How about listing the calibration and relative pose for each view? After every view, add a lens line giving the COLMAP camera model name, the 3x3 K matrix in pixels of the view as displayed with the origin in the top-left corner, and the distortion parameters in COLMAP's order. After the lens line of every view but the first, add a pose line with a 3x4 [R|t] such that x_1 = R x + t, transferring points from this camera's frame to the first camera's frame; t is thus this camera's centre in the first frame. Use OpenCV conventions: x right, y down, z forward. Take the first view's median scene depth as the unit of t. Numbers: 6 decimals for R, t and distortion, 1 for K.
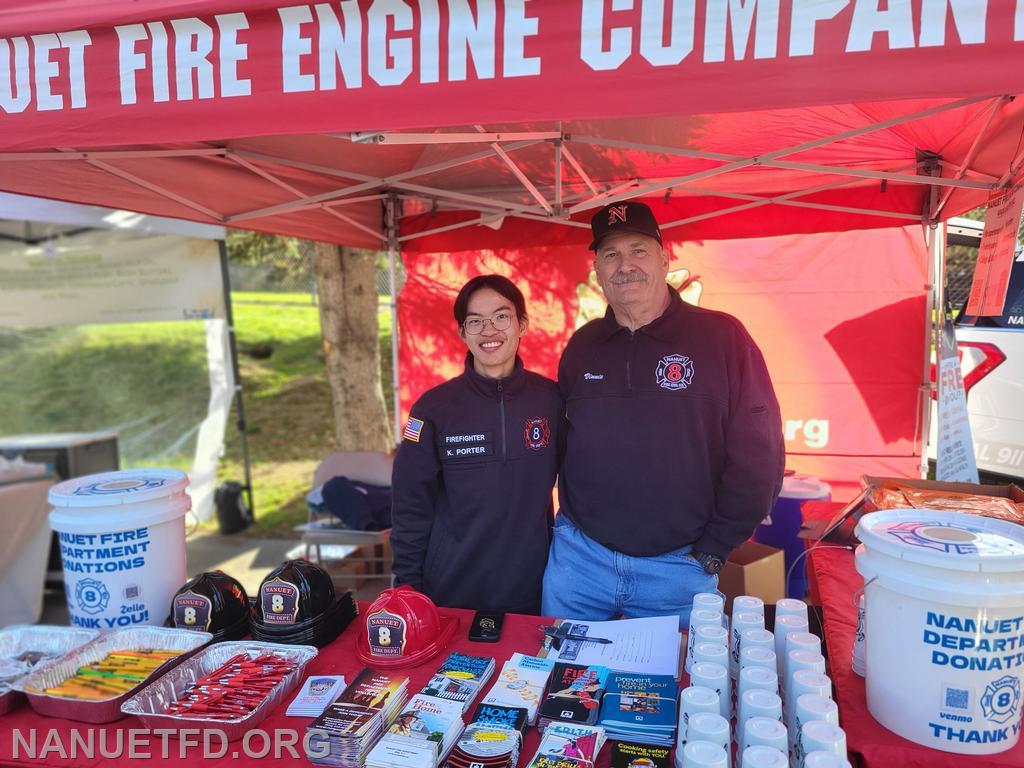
lens RADIAL K [[774.5, 0, 512.0], [0, 774.5, 384.0], [0, 0, 1]] dist [0.053860, -0.036371]
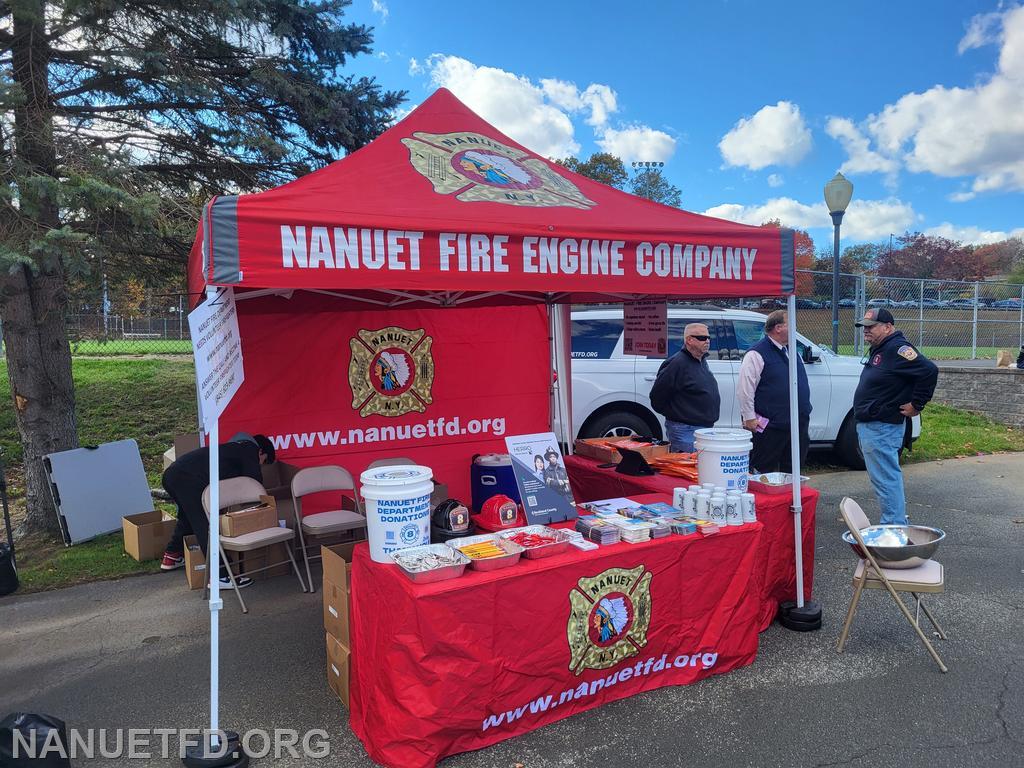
lens RADIAL K [[774.5, 0, 512.0], [0, 774.5, 384.0], [0, 0, 1]] dist [0.053860, -0.036371]
pose [[0.745815, -0.047524, 0.664455, -1.736665], [0.100149, 0.994114, -0.041309, 0.028390], [-0.658582, 0.097354, 0.746185, -0.567439]]
